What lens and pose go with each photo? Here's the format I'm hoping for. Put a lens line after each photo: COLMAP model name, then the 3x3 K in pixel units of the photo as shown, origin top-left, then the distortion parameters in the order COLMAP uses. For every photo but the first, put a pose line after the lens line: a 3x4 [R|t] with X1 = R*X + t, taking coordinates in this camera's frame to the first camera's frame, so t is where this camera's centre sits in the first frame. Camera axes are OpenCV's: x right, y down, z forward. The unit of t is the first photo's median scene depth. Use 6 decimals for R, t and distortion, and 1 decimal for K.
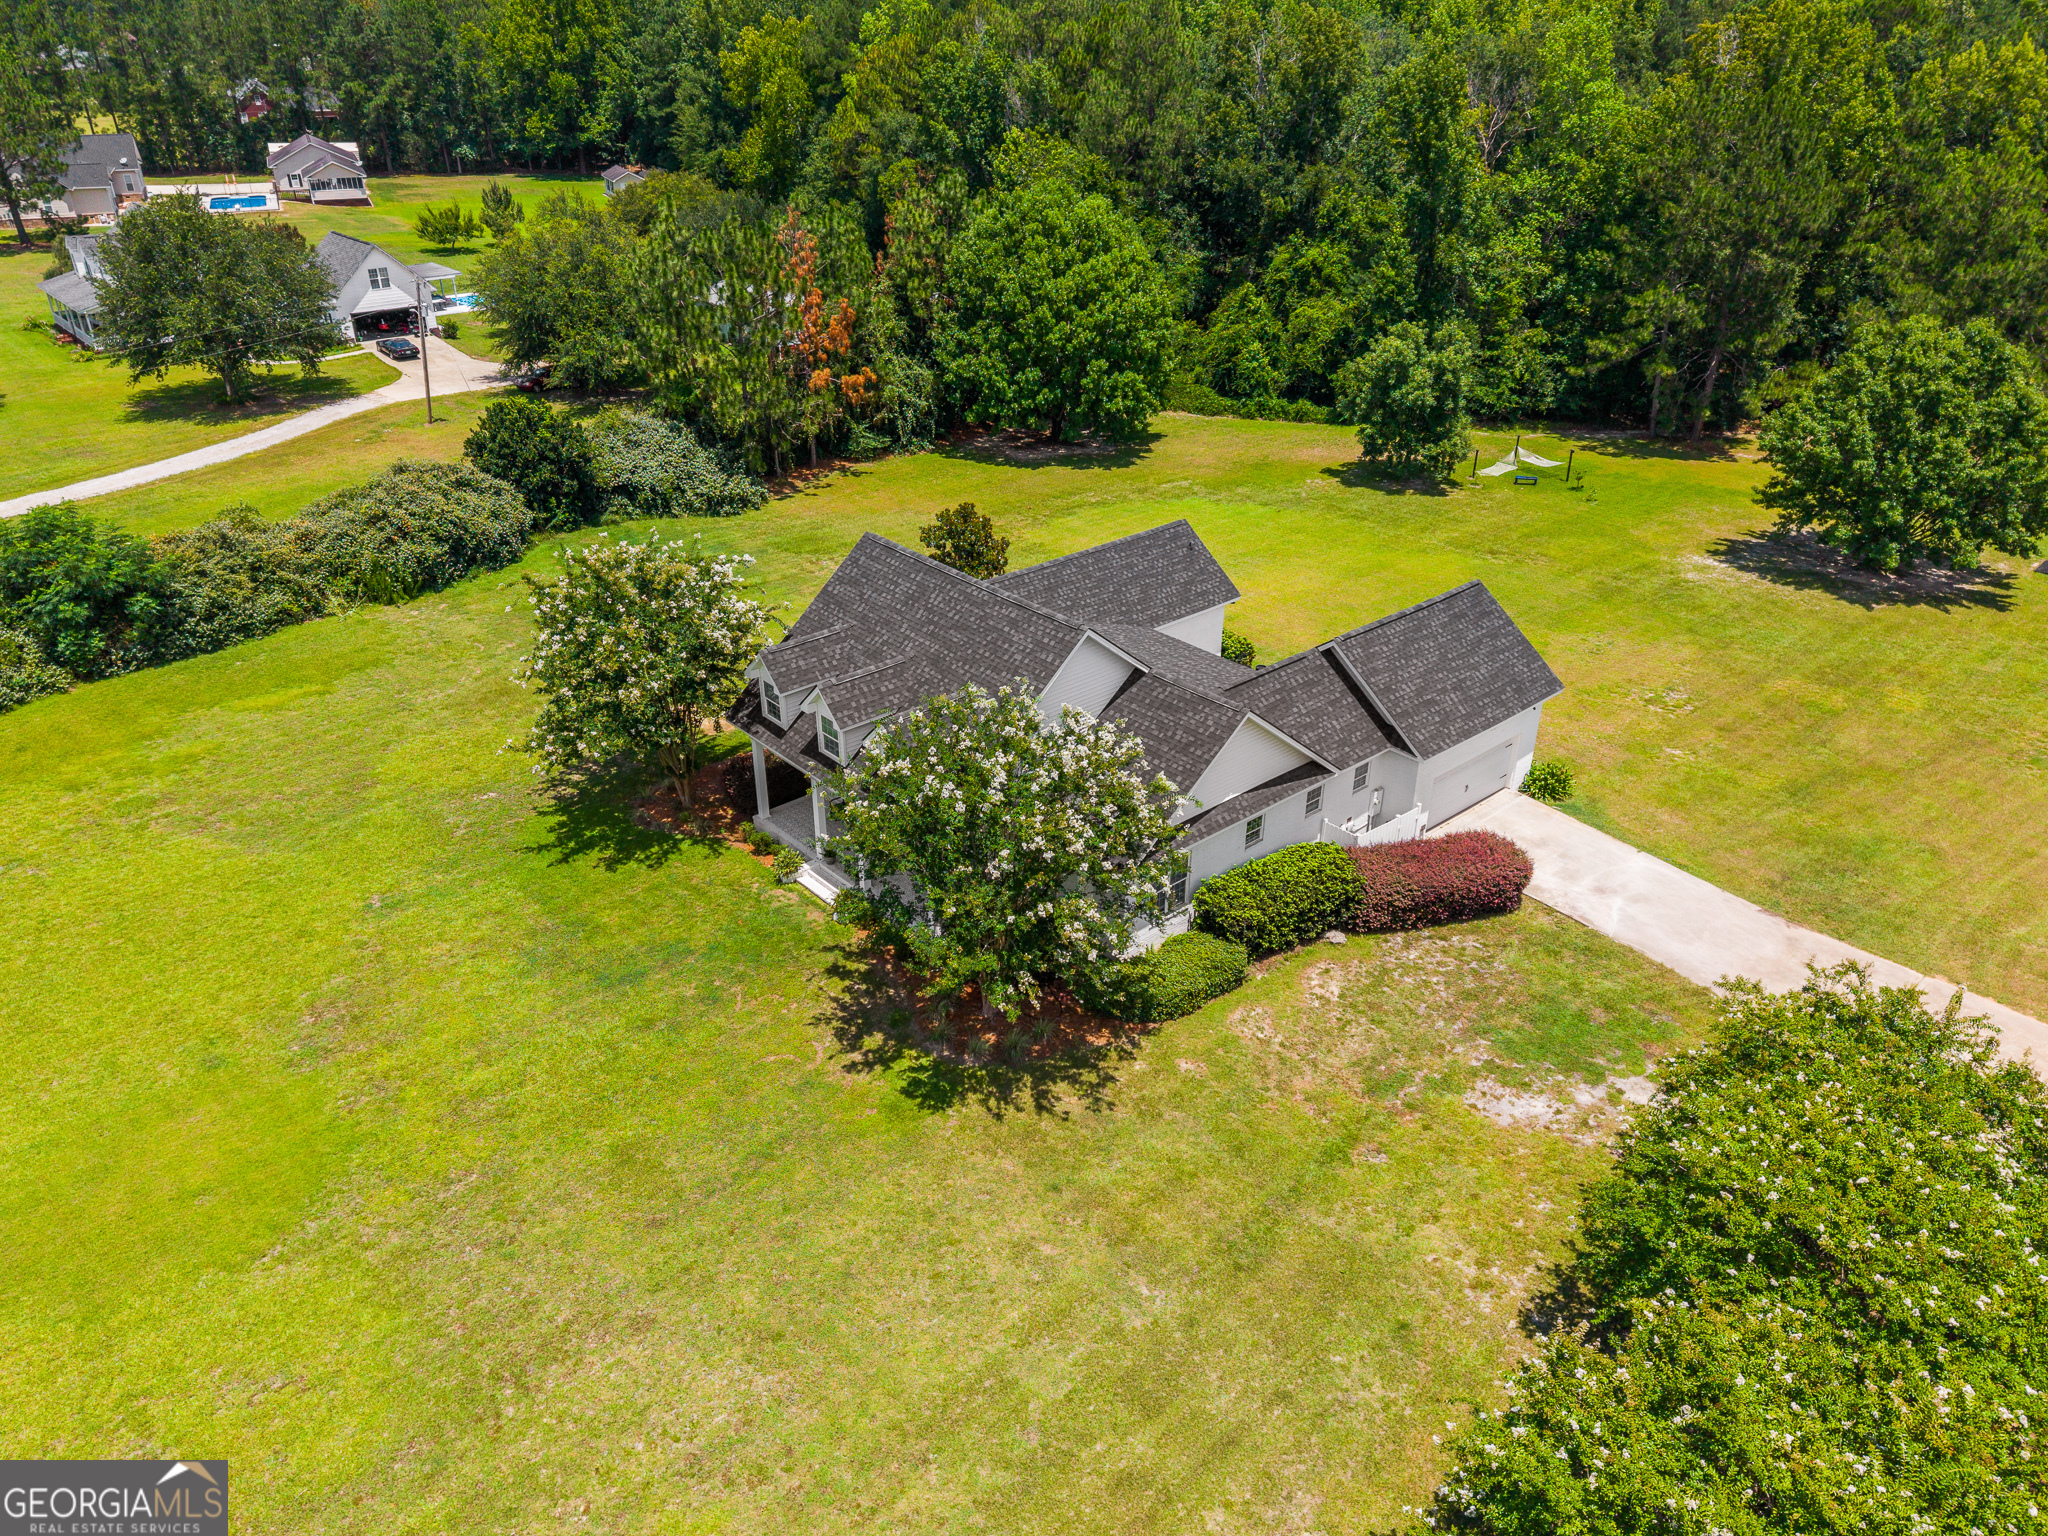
lens RADIAL K [[1432.2, 0, 1034.3], [0, 1432.2, 793.0], [0, 0, 1]] dist [0.007786, -0.006825]
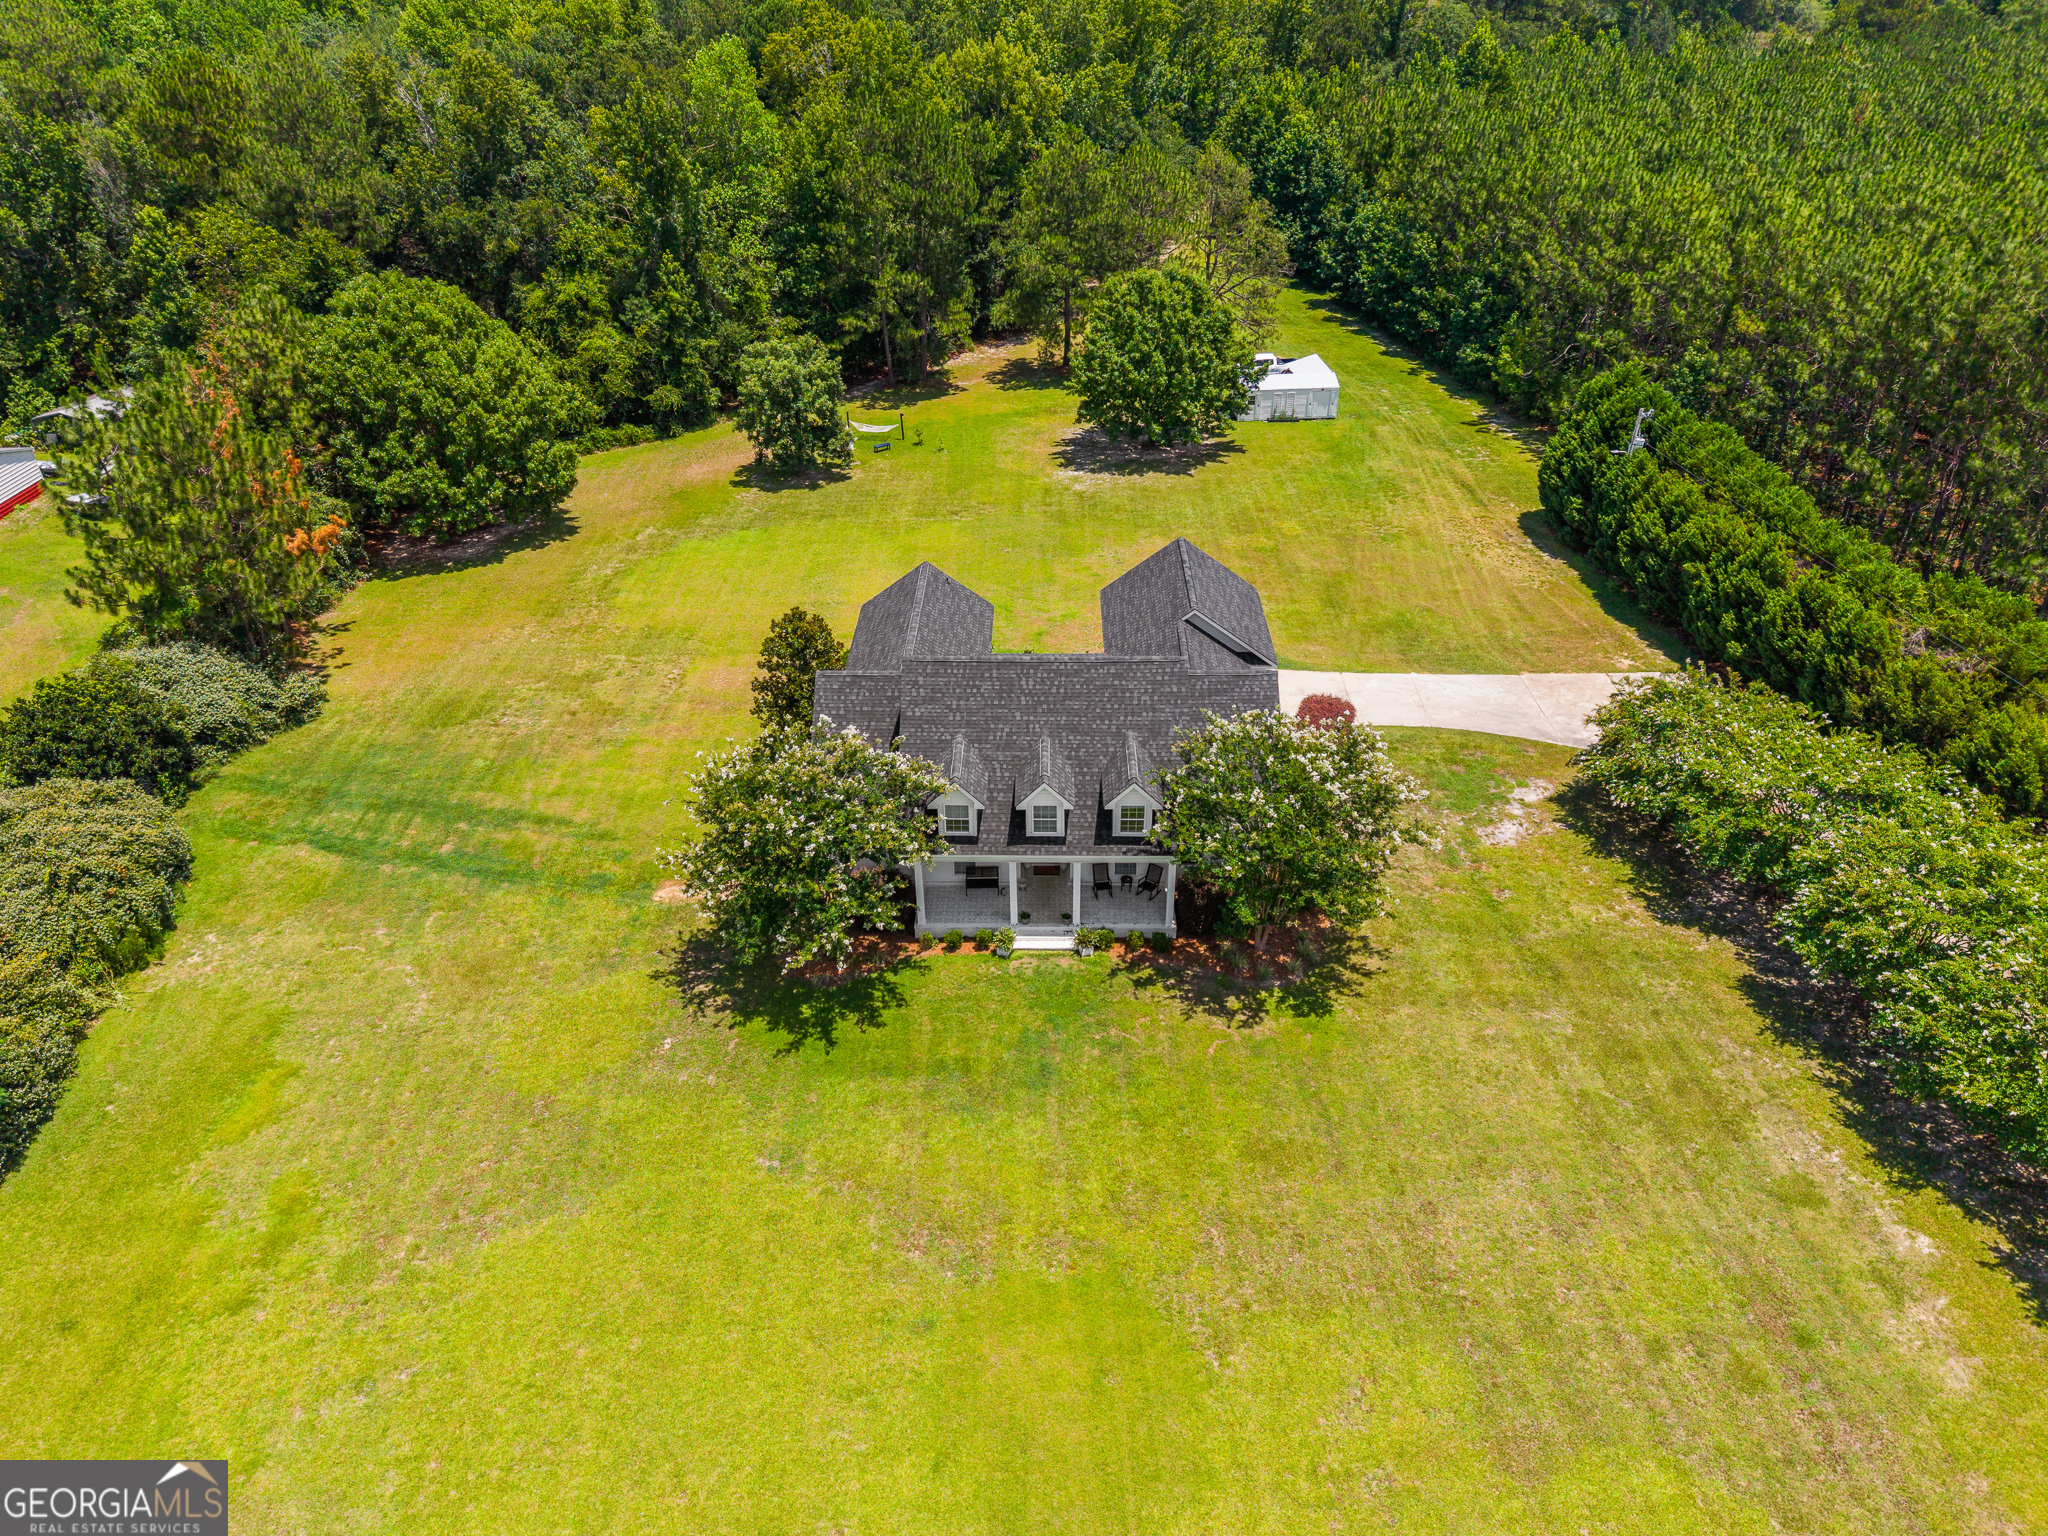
lens RADIAL K [[1394.3, 0, 1024.0], [0, 1394.3, 768.0], [0, 0, 1]] dist [0.035223, -0.036728]
pose [[0.675428, -0.401414, 0.618598, -0.447244], [0.369856, 0.910126, 0.186755, -0.158481], [-0.637968, 0.102653, 0.763190, 0.054573]]
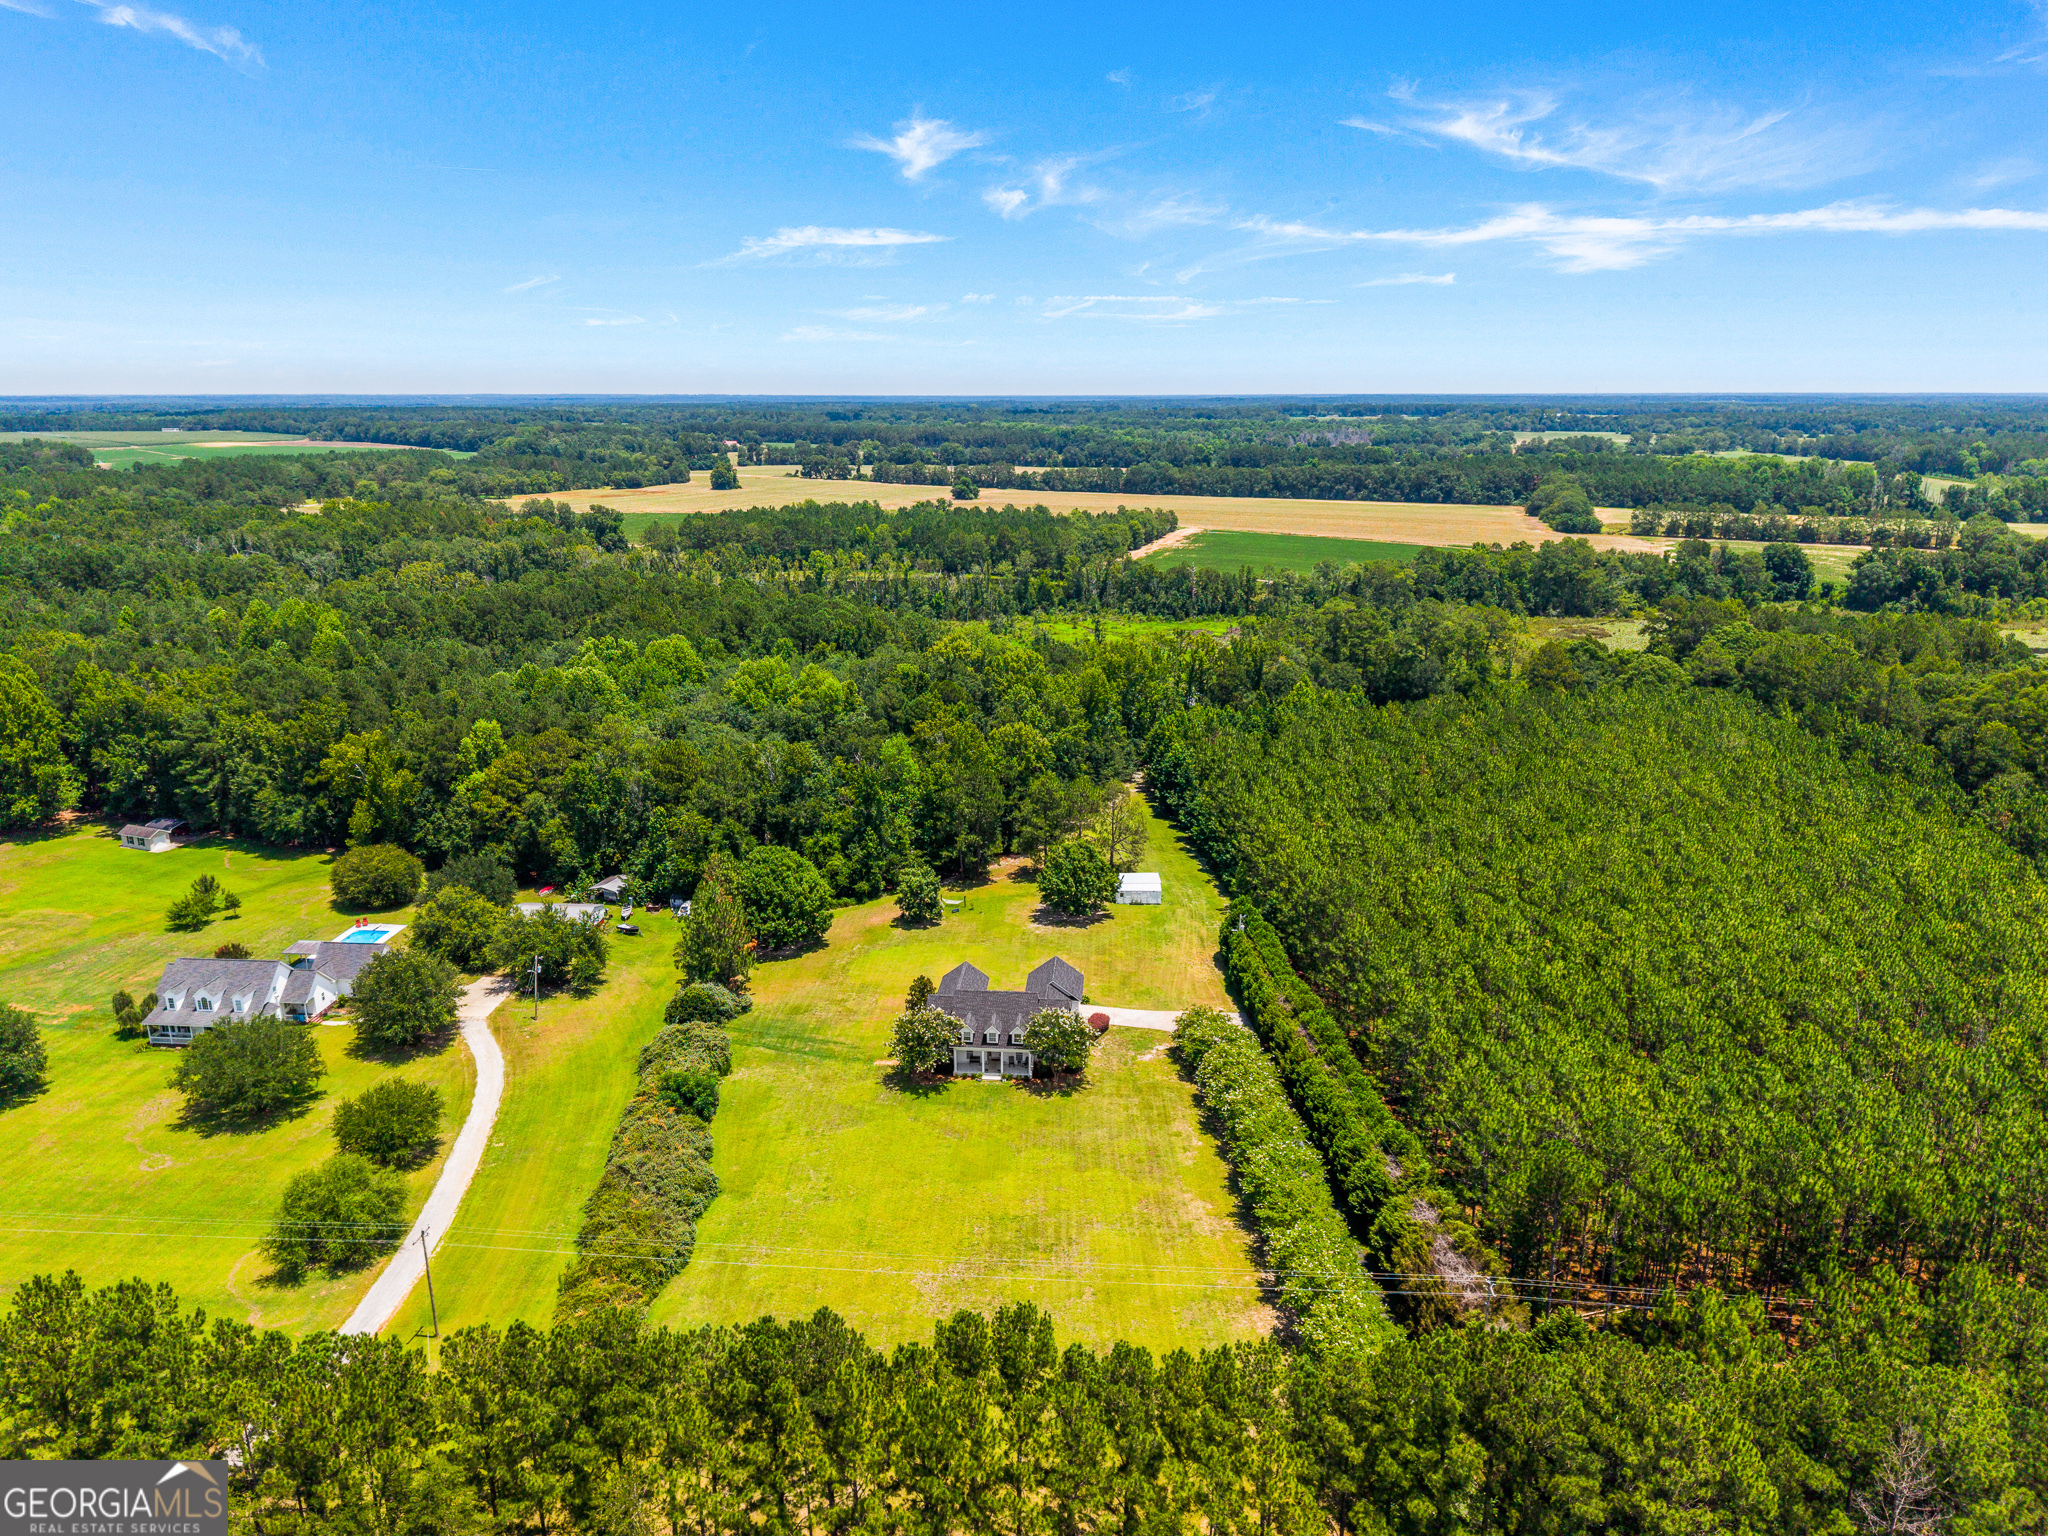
lens RADIAL K [[1342.9, 0, 1024.0], [0, 1342.9, 768.0], [0, 0, 1]] dist [0.198143, -0.000265]
pose [[0.720167, -0.187696, 0.667930, -1.338970], [0.340038, 0.934645, -0.103984, -0.172691], [-0.604760, 0.302007, 0.736924, -1.157217]]
